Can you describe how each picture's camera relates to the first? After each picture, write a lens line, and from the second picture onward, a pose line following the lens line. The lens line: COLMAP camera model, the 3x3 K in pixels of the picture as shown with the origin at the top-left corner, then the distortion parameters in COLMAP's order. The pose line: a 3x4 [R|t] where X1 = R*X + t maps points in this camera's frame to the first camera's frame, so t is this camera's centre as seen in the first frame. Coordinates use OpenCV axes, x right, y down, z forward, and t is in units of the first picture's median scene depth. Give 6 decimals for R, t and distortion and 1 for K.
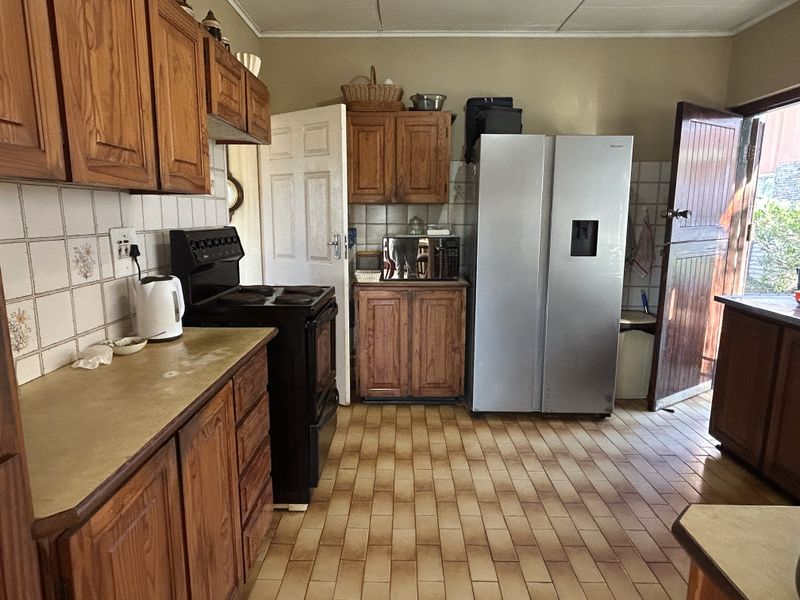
lens RADIAL K [[492.1, 0, 398.5], [0, 492.1, 298.6], [0, 0, 1]] dist [0.012239, -0.013055]
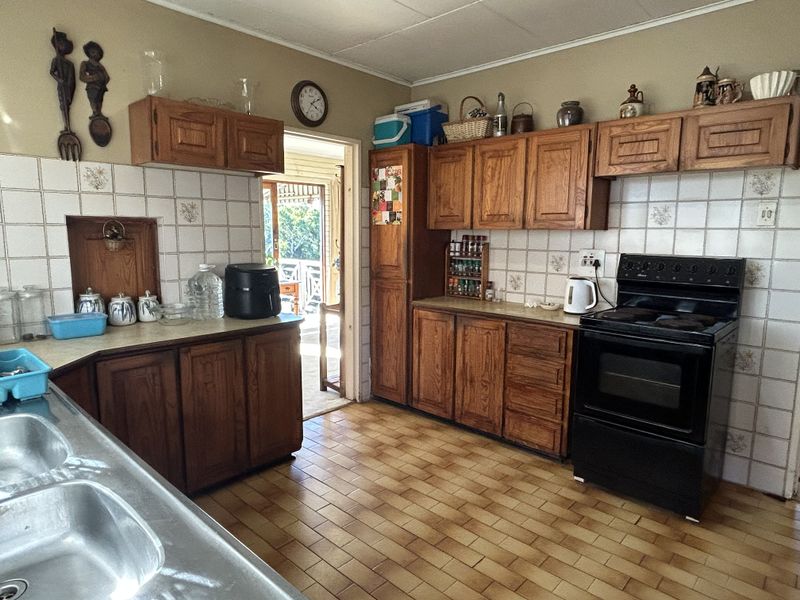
lens RADIAL K [[492.1, 0, 398.5], [0, 492.1, 298.6], [0, 0, 1]] dist [0.012239, -0.013055]
pose [[-0.675661, 0.092575, -0.731377, 0.693451], [-0.138475, 0.958488, 0.249248, -0.181846], [0.724090, 0.269685, -0.634794, 0.952509]]
